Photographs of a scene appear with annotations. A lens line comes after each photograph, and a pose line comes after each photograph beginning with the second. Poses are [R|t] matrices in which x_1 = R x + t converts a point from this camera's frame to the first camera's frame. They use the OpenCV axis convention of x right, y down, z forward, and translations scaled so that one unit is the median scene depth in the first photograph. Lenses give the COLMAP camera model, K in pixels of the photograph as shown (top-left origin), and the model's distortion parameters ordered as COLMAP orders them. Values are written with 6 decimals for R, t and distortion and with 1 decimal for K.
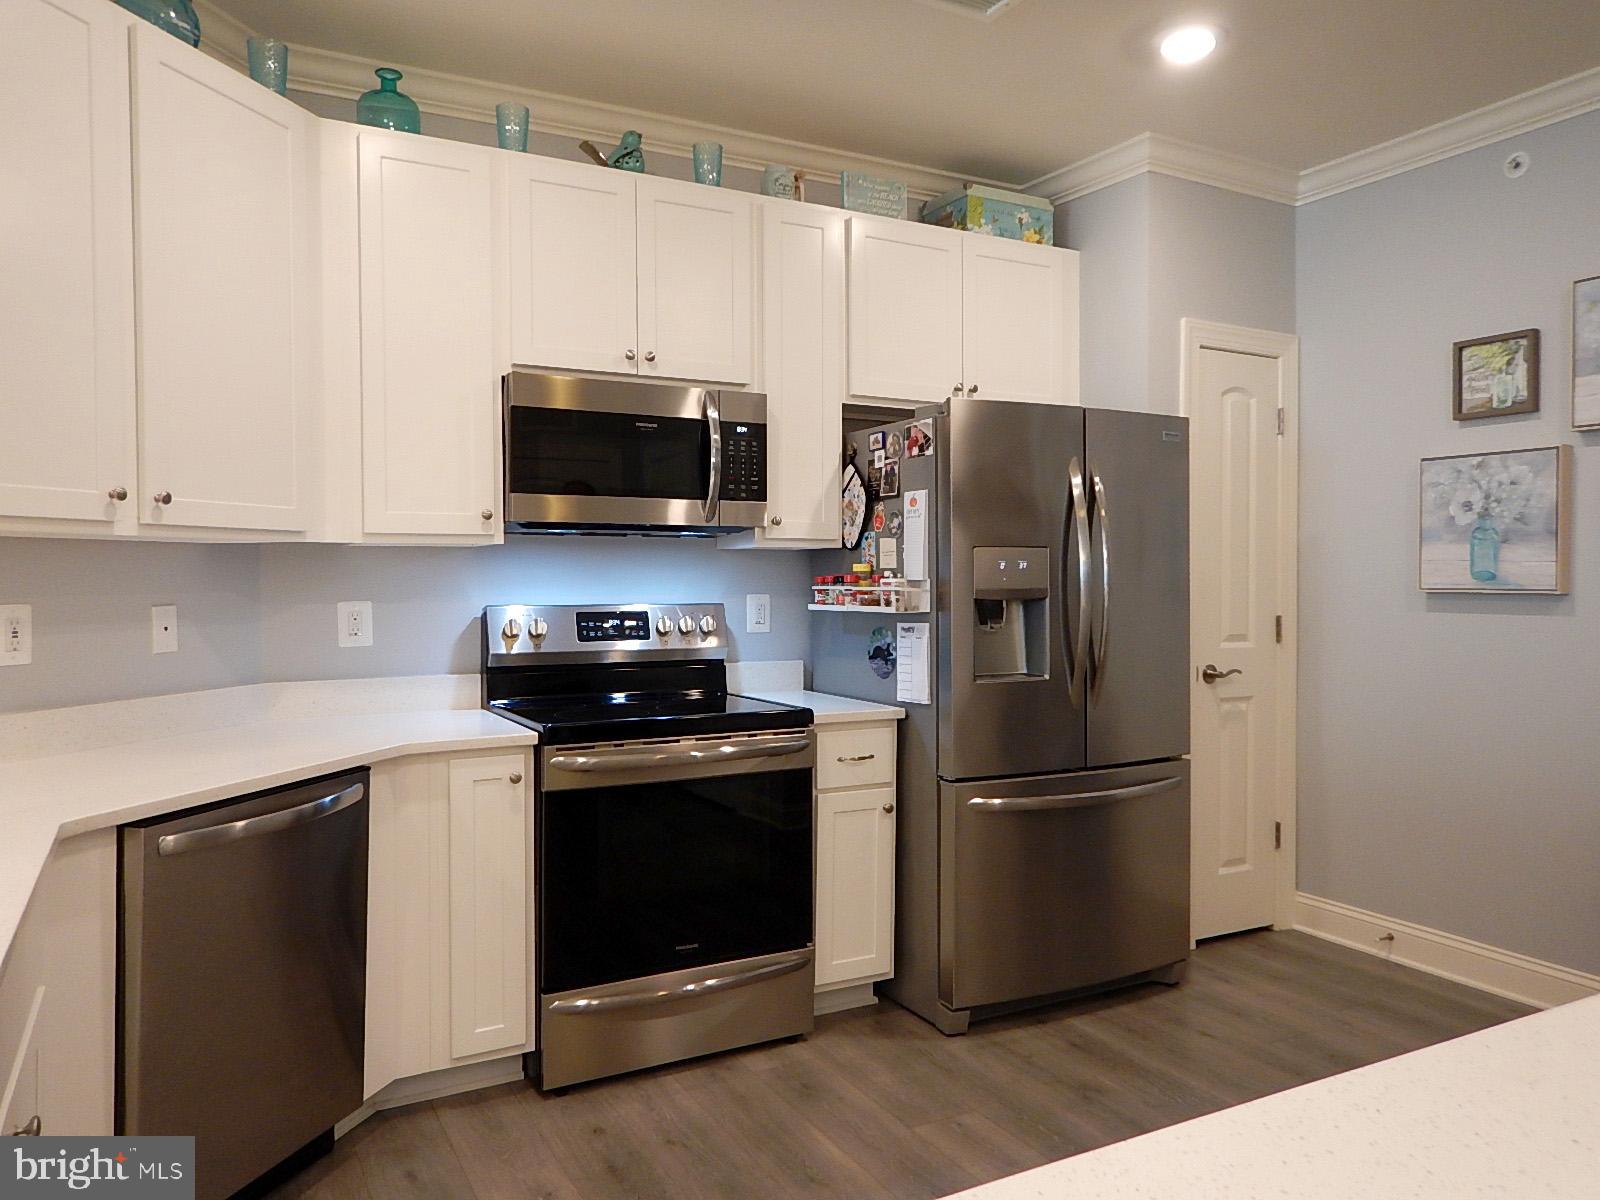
lens RADIAL K [[1152.1, 0, 801.9], [0, 1152.1, 591.8], [0, 0, 1]] dist [0.031110, -0.006999]
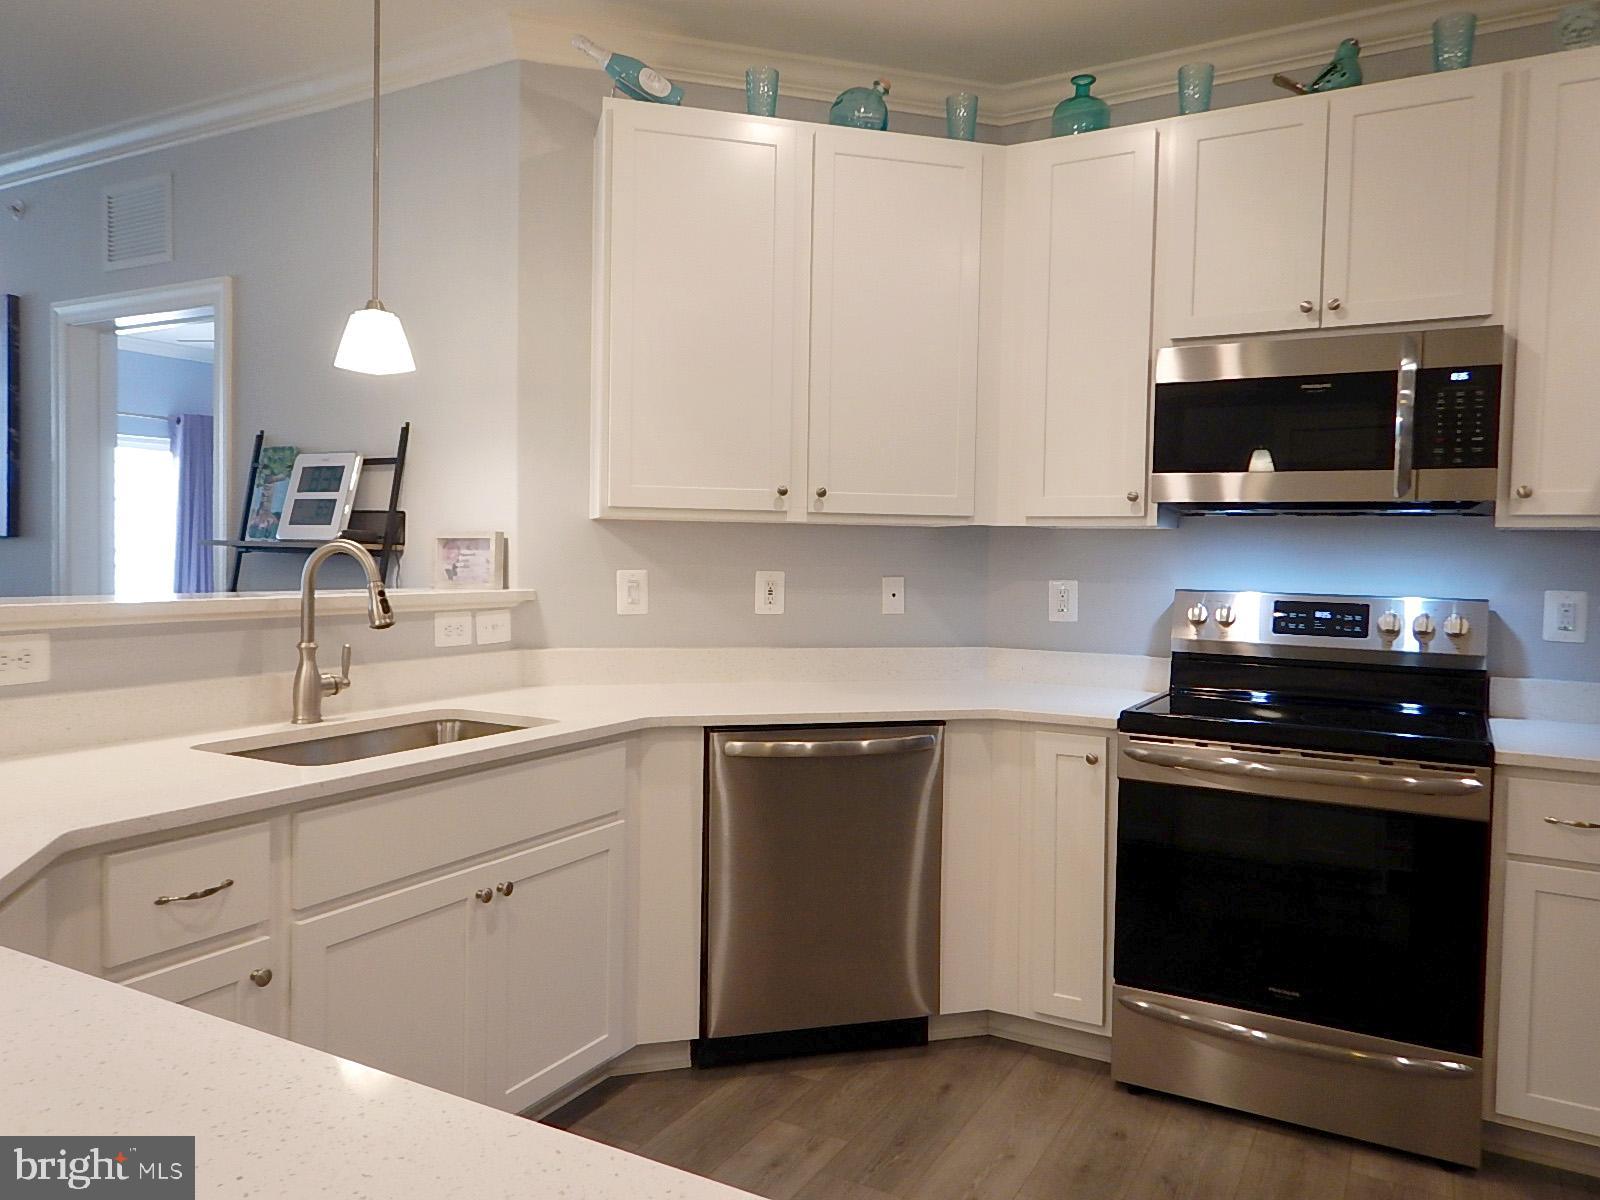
lens RADIAL K [[1152.1, 0, 801.9], [0, 1152.1, 591.8], [0, 0, 1]] dist [0.031110, -0.006999]
pose [[0.536858, 0.040568, -0.842697, 0.403027], [-0.031253, 0.999114, 0.028188, -0.003706], [0.843094, 0.011204, 0.537650, 0.216819]]
